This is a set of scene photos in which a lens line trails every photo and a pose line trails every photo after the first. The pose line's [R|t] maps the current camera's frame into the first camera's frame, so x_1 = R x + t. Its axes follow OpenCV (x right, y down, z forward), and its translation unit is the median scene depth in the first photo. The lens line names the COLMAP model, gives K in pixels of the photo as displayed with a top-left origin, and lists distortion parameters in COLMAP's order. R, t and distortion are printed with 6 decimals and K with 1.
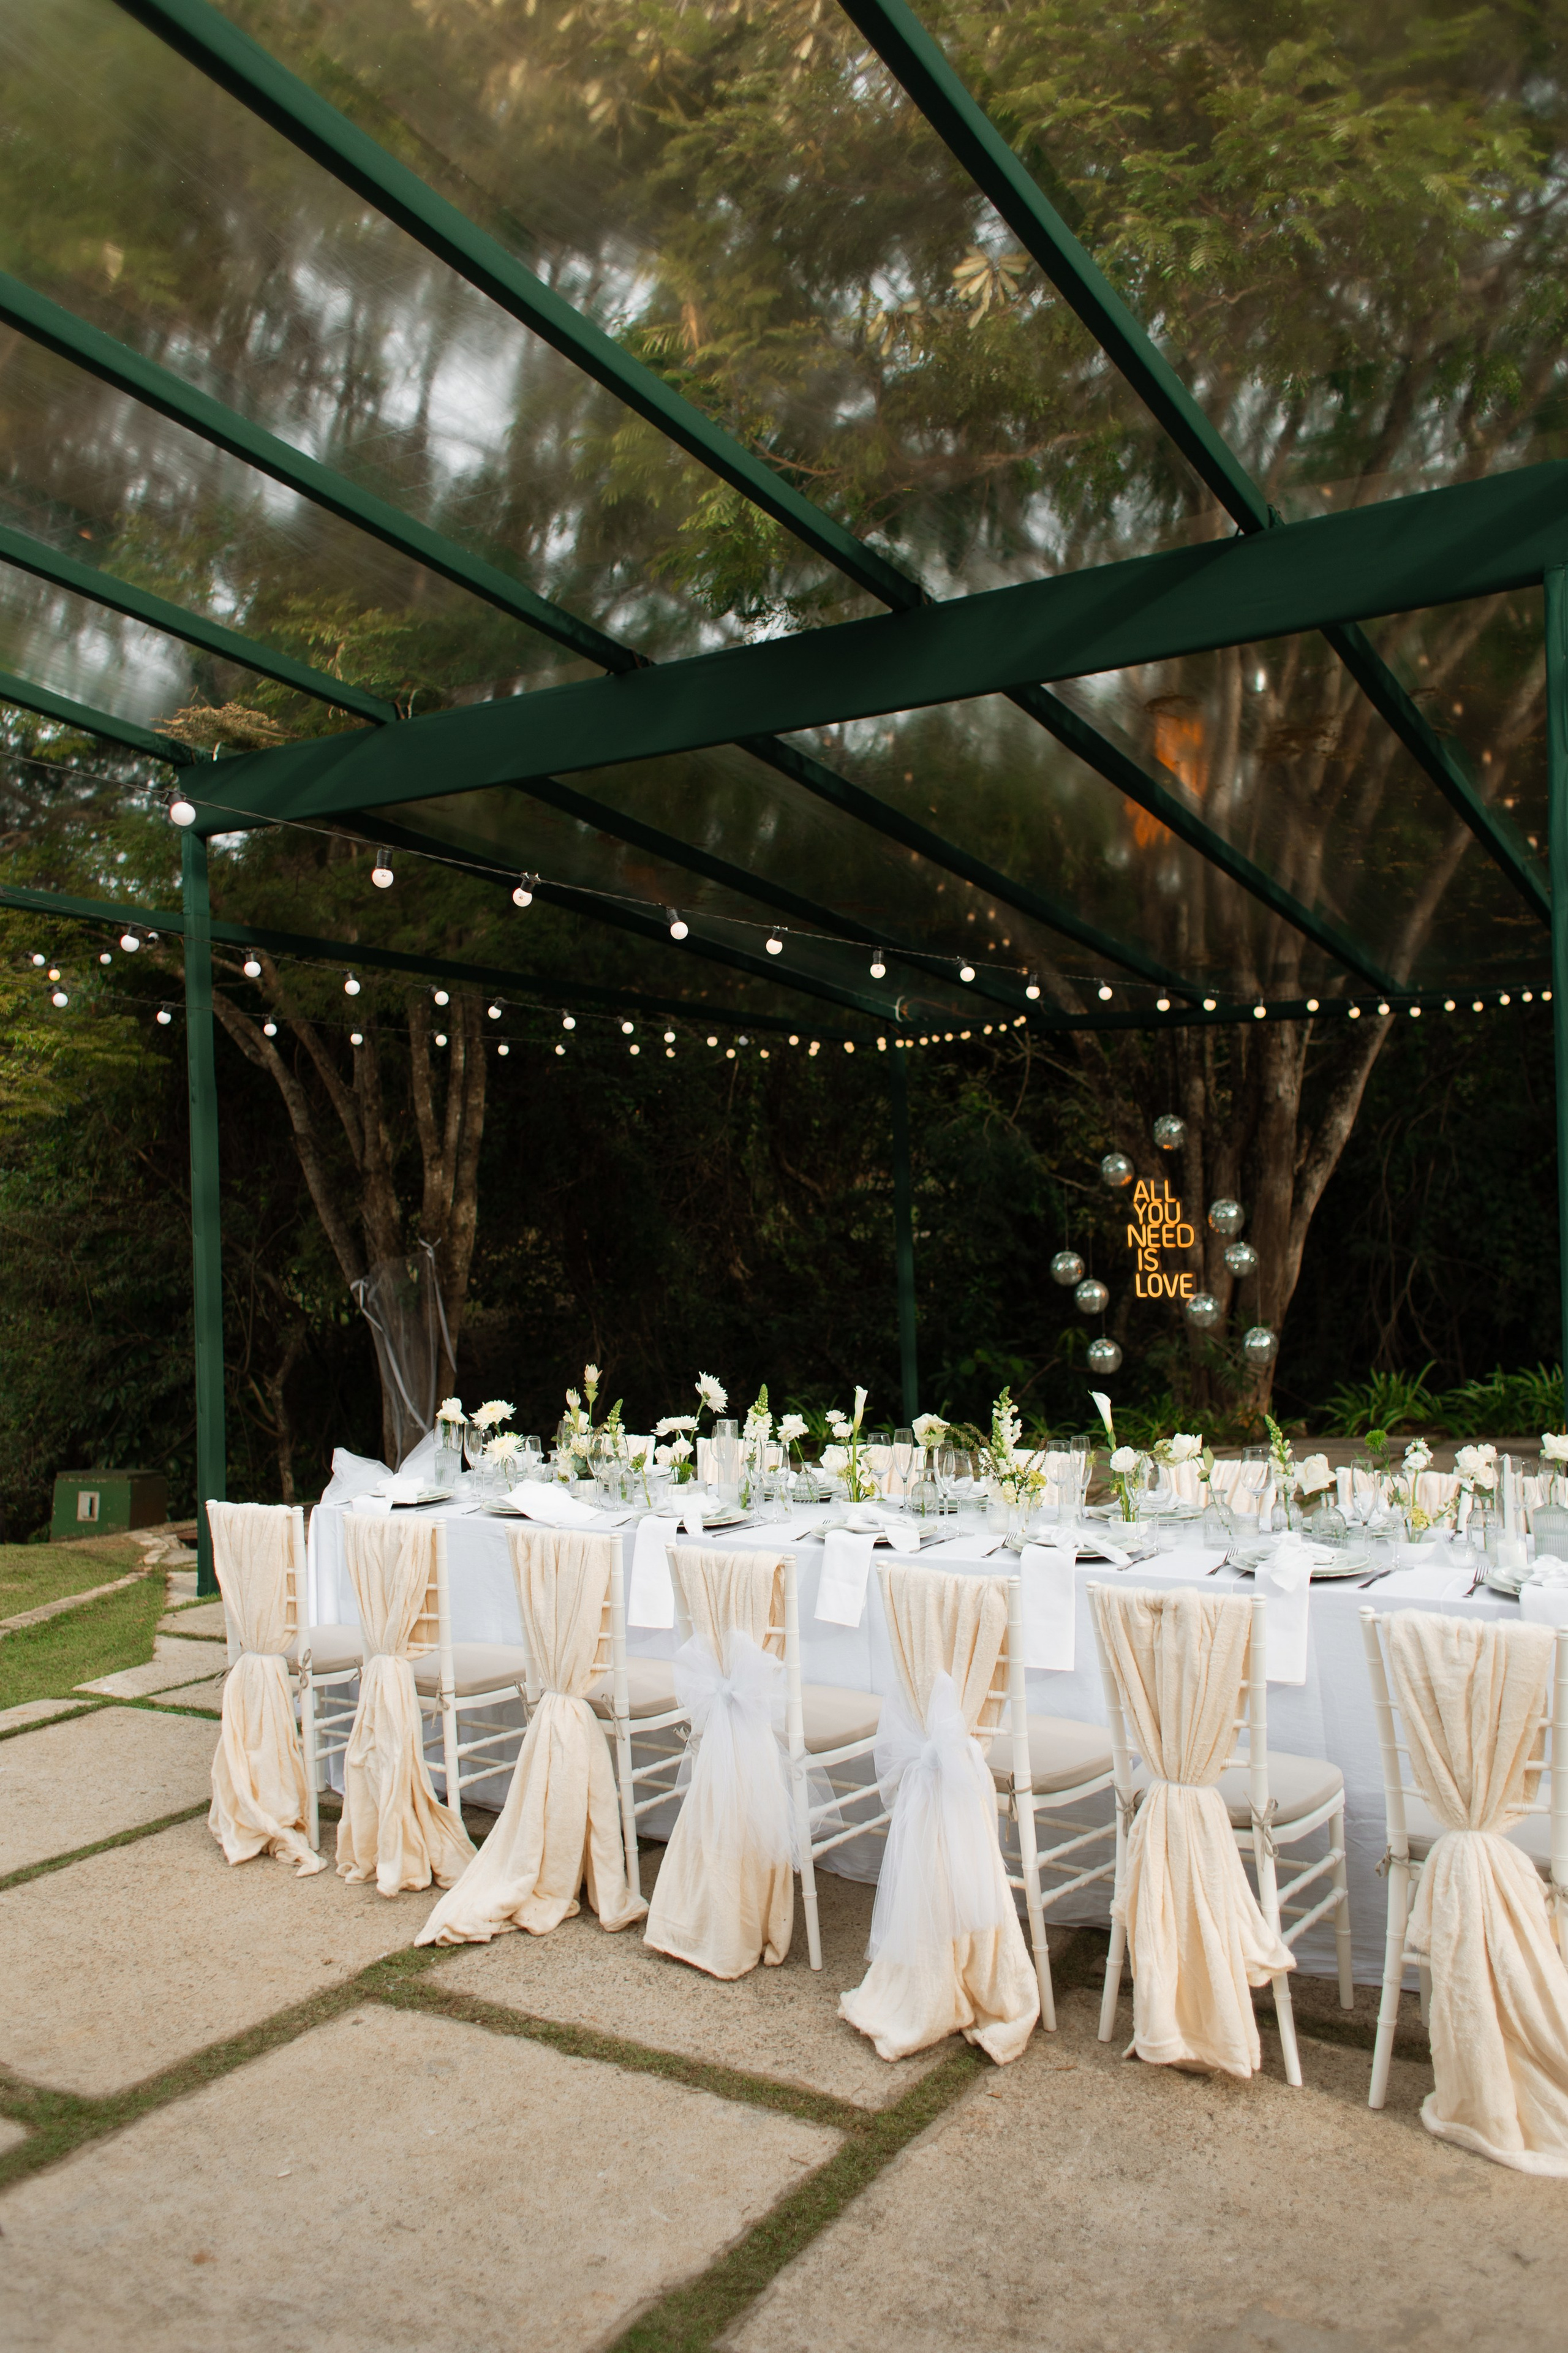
lens RADIAL K [[1871.1, 0, 785.9], [0, 1871.1, 1085.0], [0, 0, 1]] dist [0.004820, -0.008183]
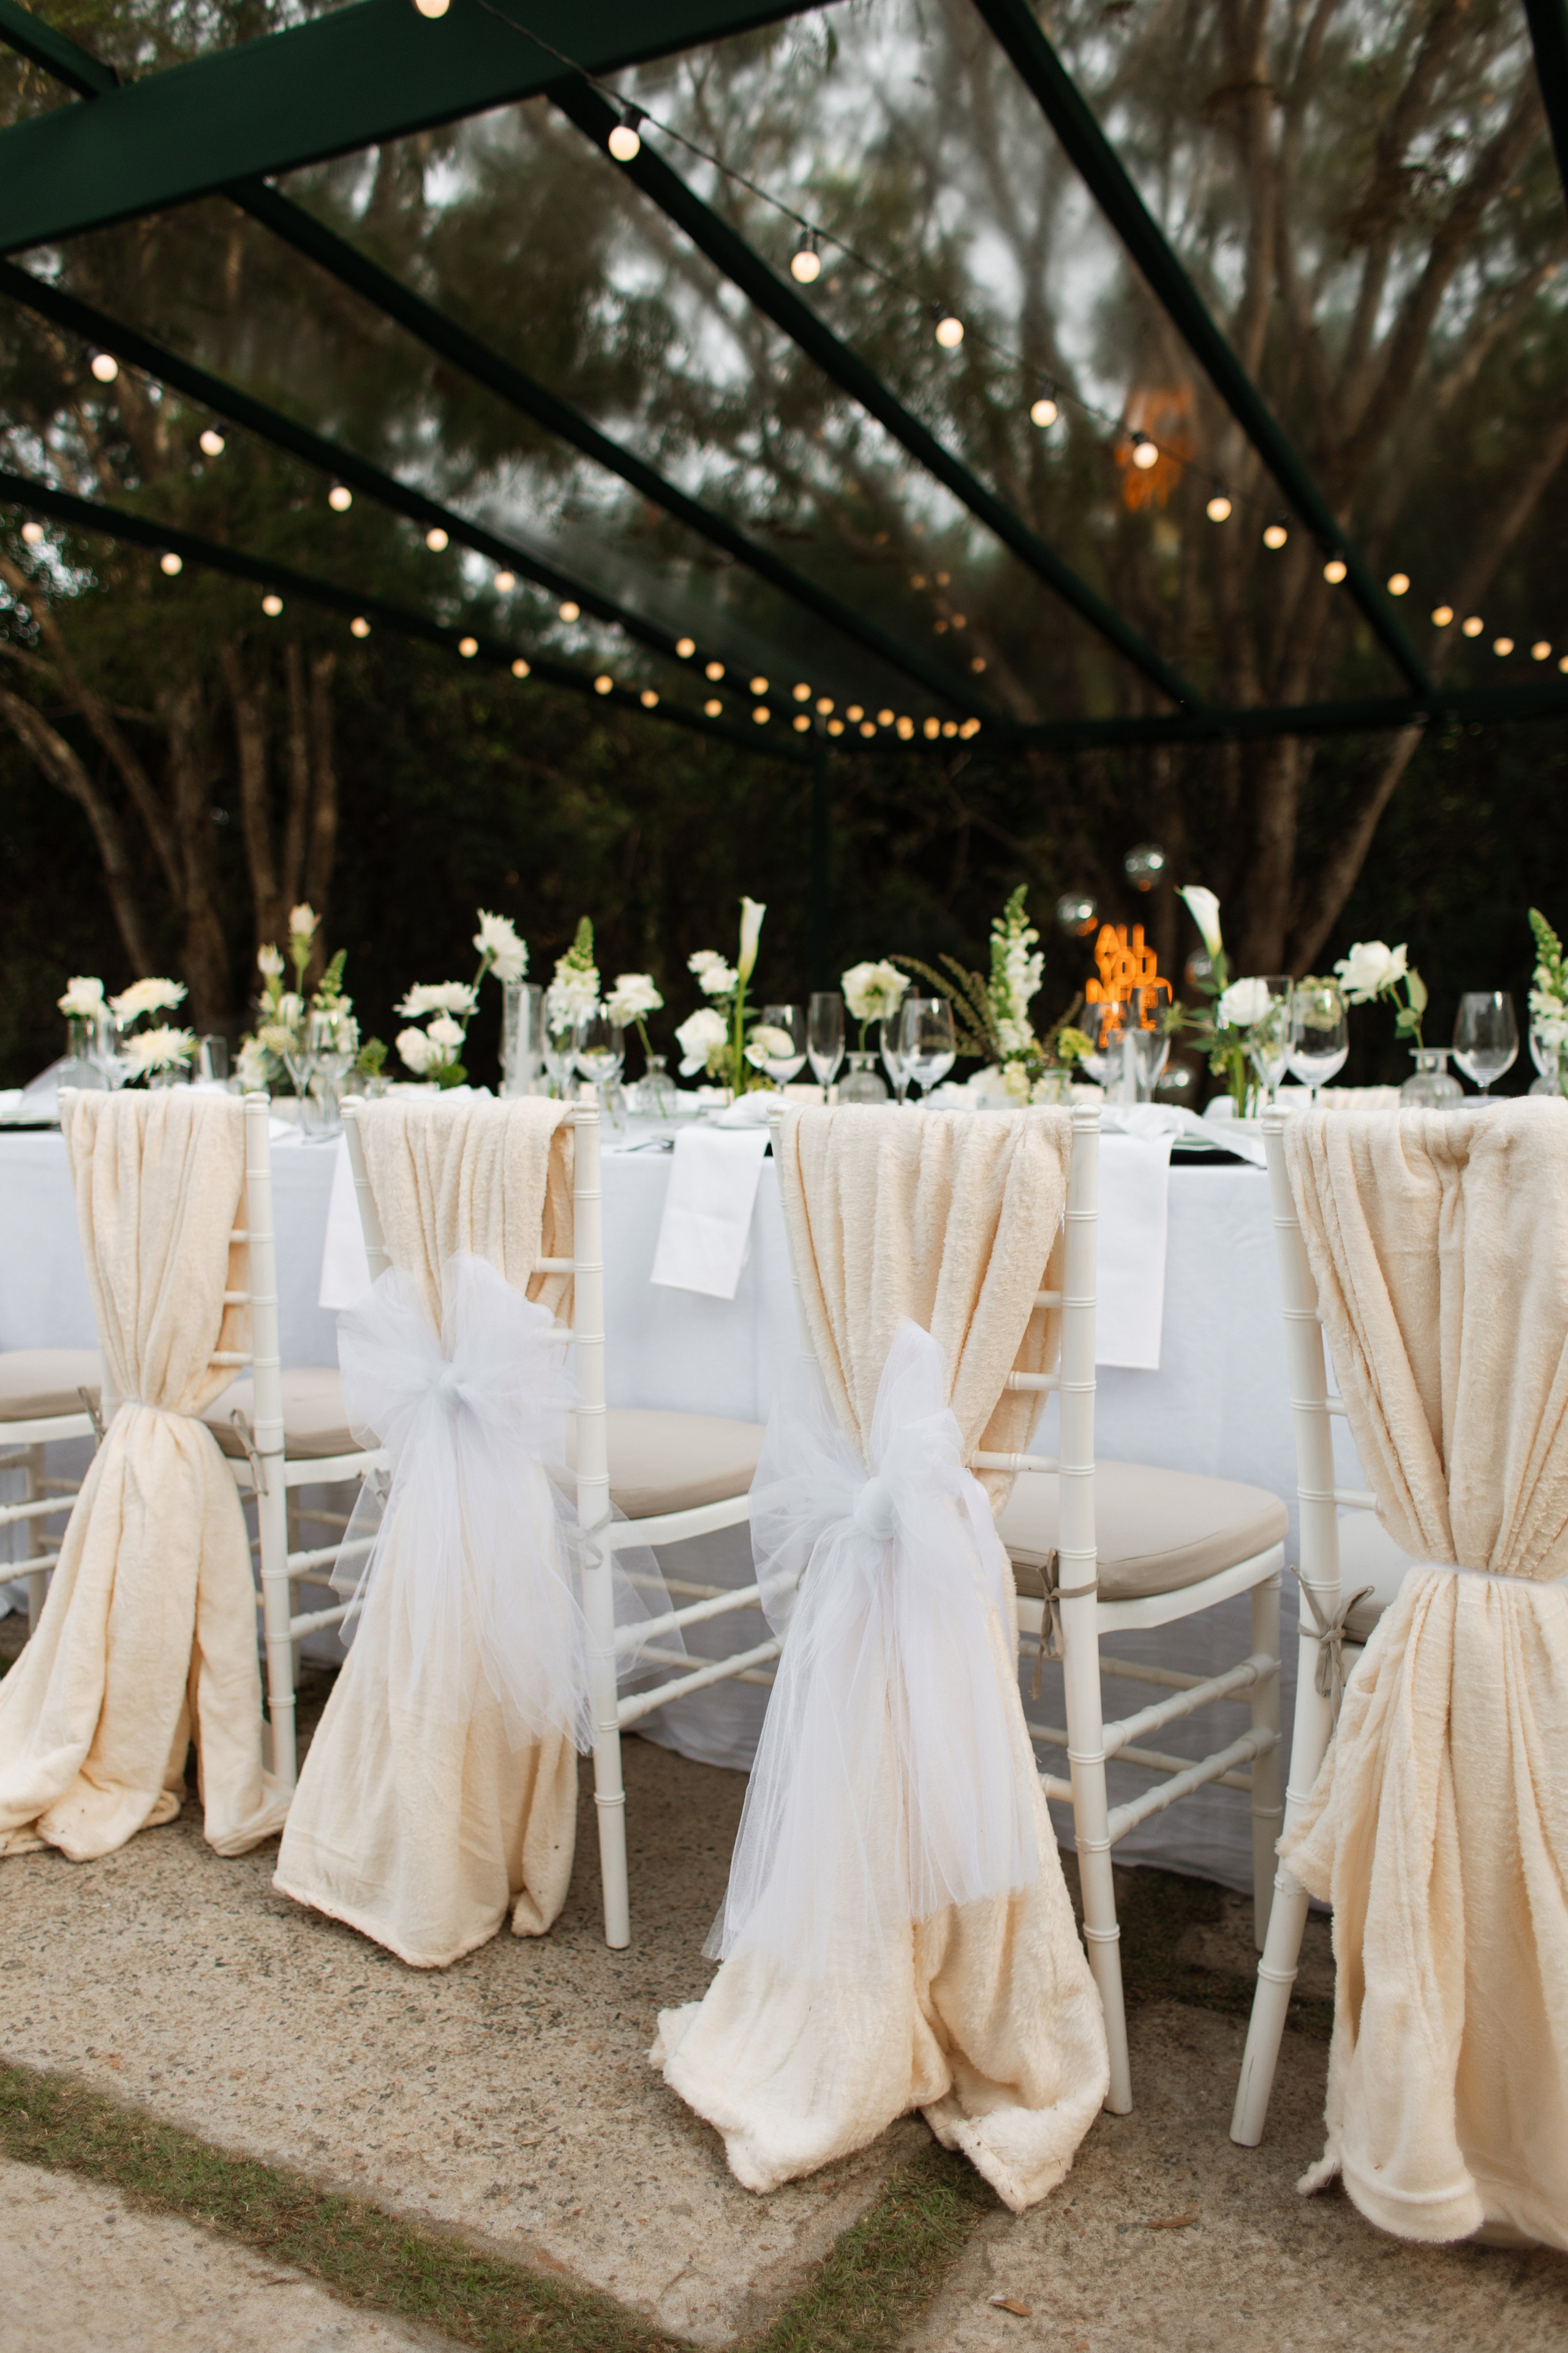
lens RADIAL K [[1913.8, 0, 779.6], [0, 1913.8, 1113.9], [0, 0, 1]] dist [0.002295, -0.008668]
pose [[0.998522, 0.031092, 0.044585, 0.030033], [-0.035034, 0.995275, 0.090553, 0.212635], [-0.041559, -0.091981, 0.994893, 0.529206]]
